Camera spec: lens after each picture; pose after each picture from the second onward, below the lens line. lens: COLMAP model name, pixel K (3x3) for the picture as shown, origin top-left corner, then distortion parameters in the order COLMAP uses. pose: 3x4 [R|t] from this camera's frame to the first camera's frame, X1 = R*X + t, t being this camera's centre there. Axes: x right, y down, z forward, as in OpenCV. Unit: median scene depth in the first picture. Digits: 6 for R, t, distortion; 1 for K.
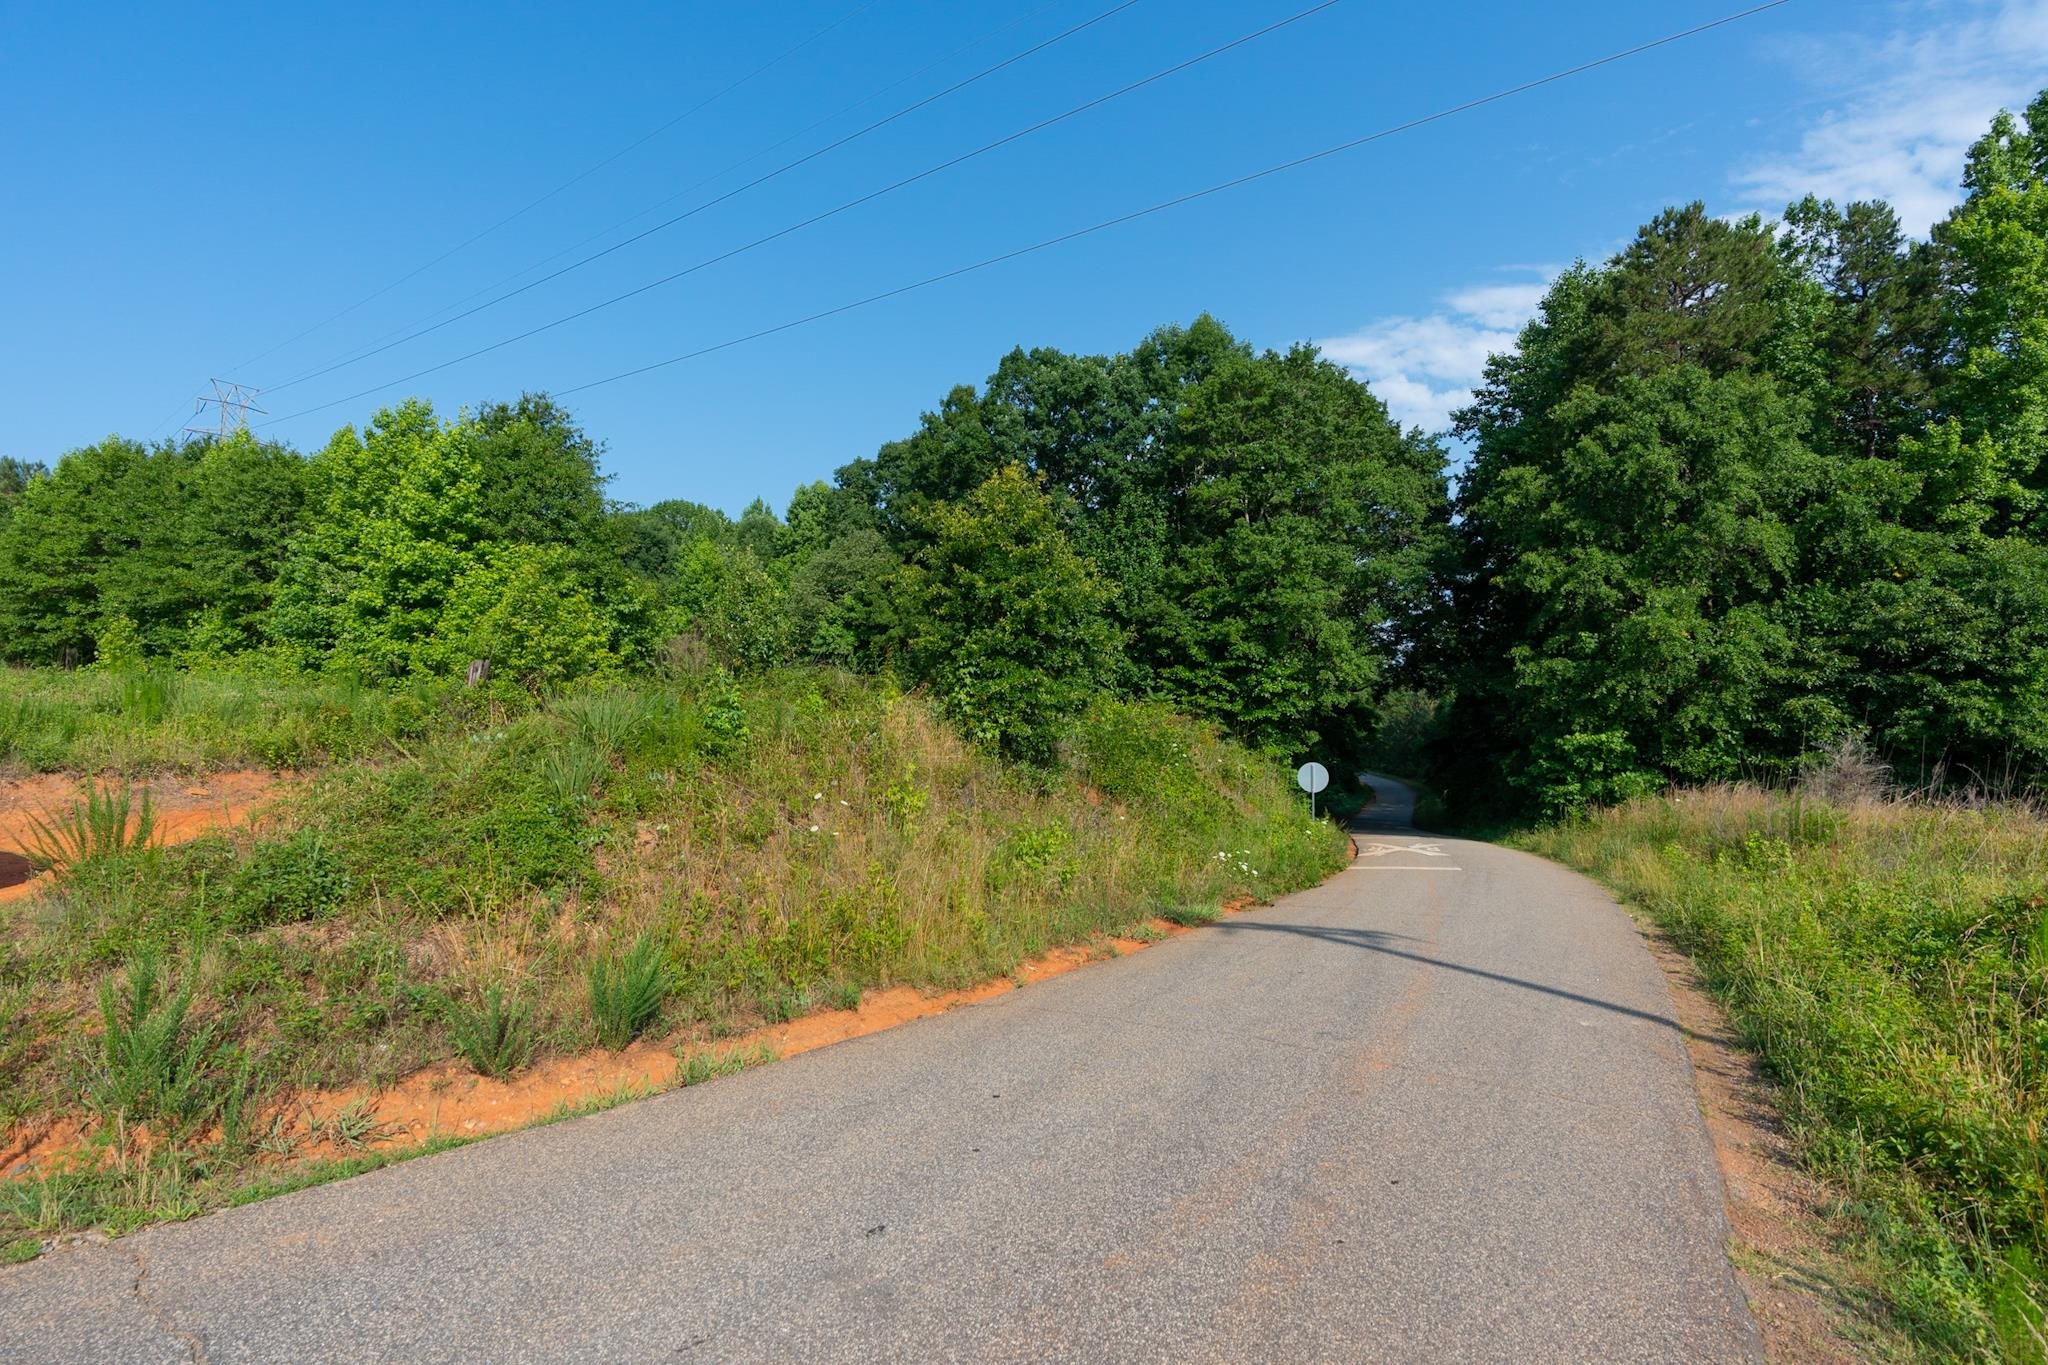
lens RADIAL K [[918.3, 0, 1021.3], [0, 918.3, 695.9], [0, 0, 1]] dist [-0.011905, 0.003030]
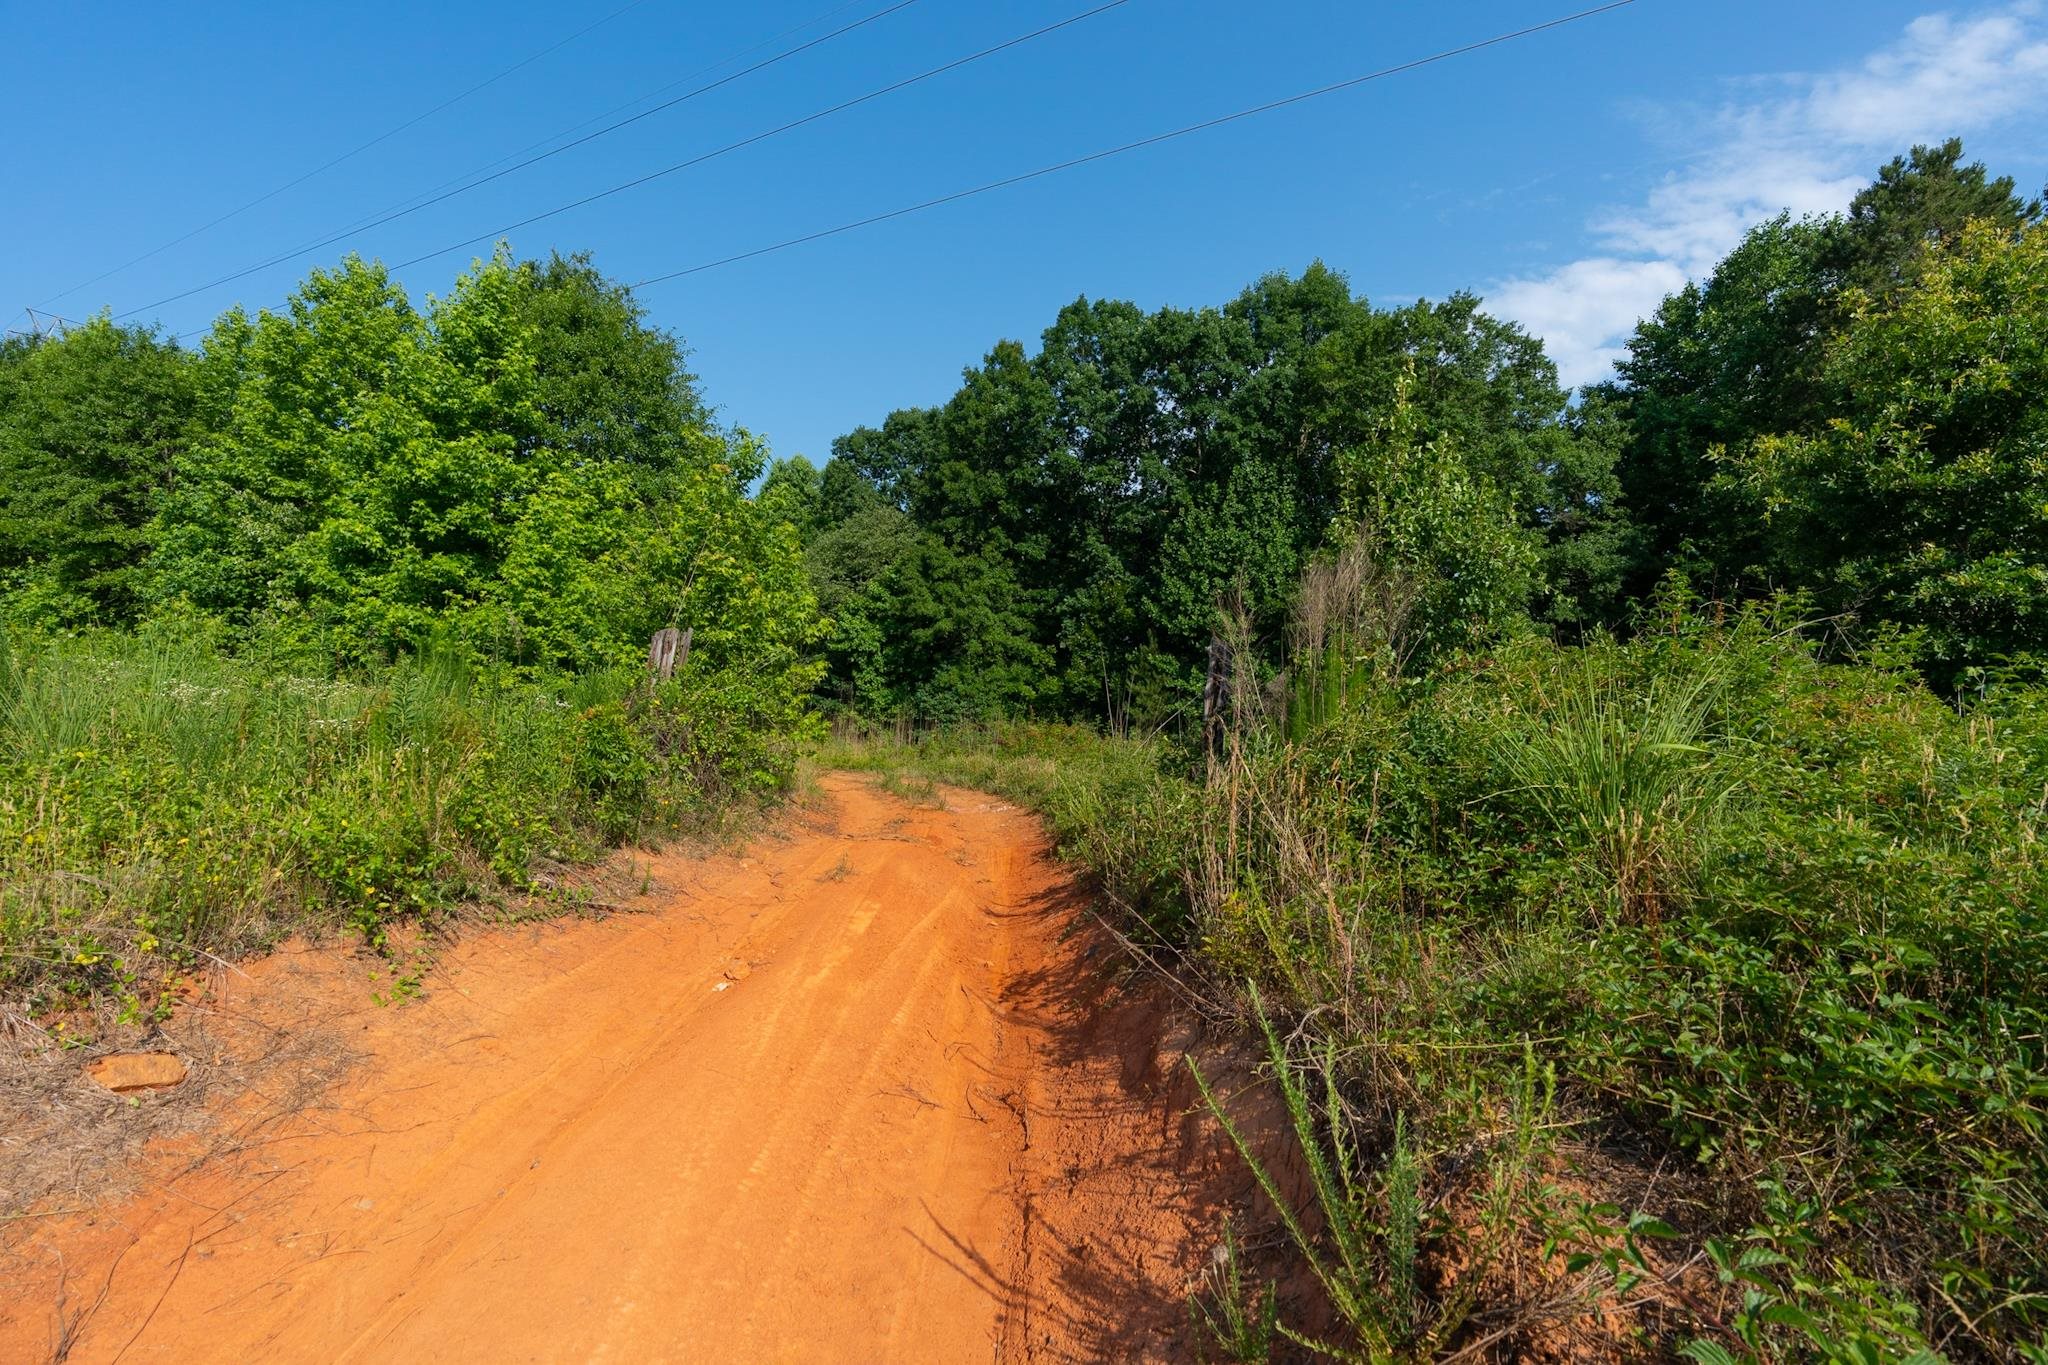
lens RADIAL K [[918.3, 0, 1027.4], [0, 918.3, 695.3], [0, 0, 1]] dist [-0.011905, 0.003030]
pose [[0.993509, 0.006180, 0.113588, -0.179421], [-0.005315, 0.999955, -0.007918, 0.000321], [-0.113631, 0.007263, 0.993496, 0.187847]]
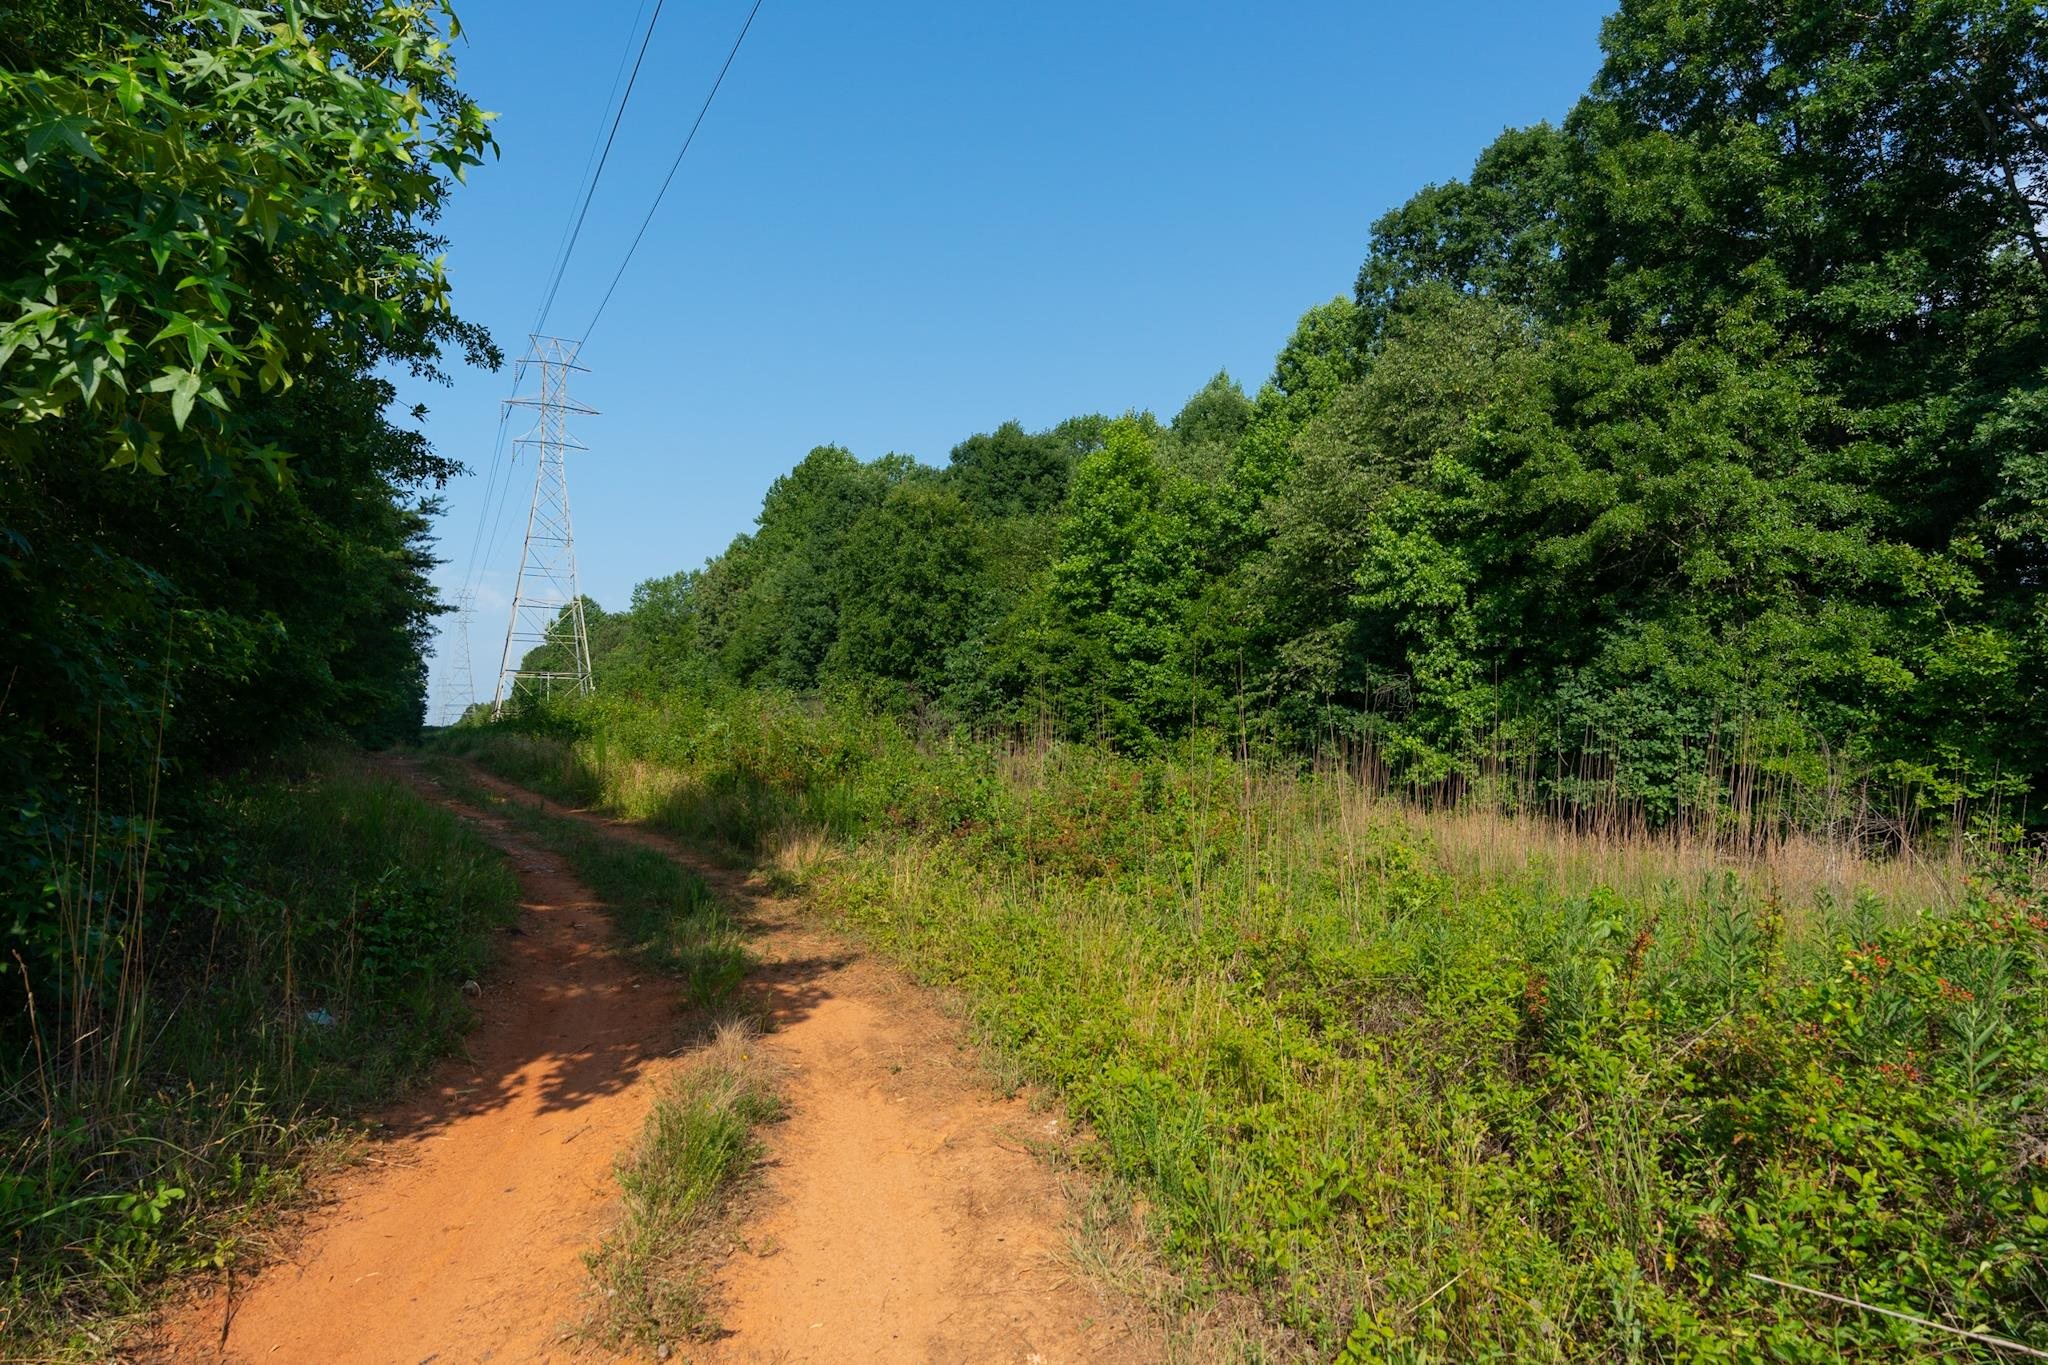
lens RADIAL K [[1191.8, 0, 1034.9], [0, 1191.8, 680.0], [0, 0, 1]] dist [0.031496, 0.000140]
pose [[0.904420, -0.044173, -0.424349, -0.168235], [0.029366, 0.998712, -0.041374, 0.001390], [0.425630, 0.024958, 0.904553, 0.588661]]
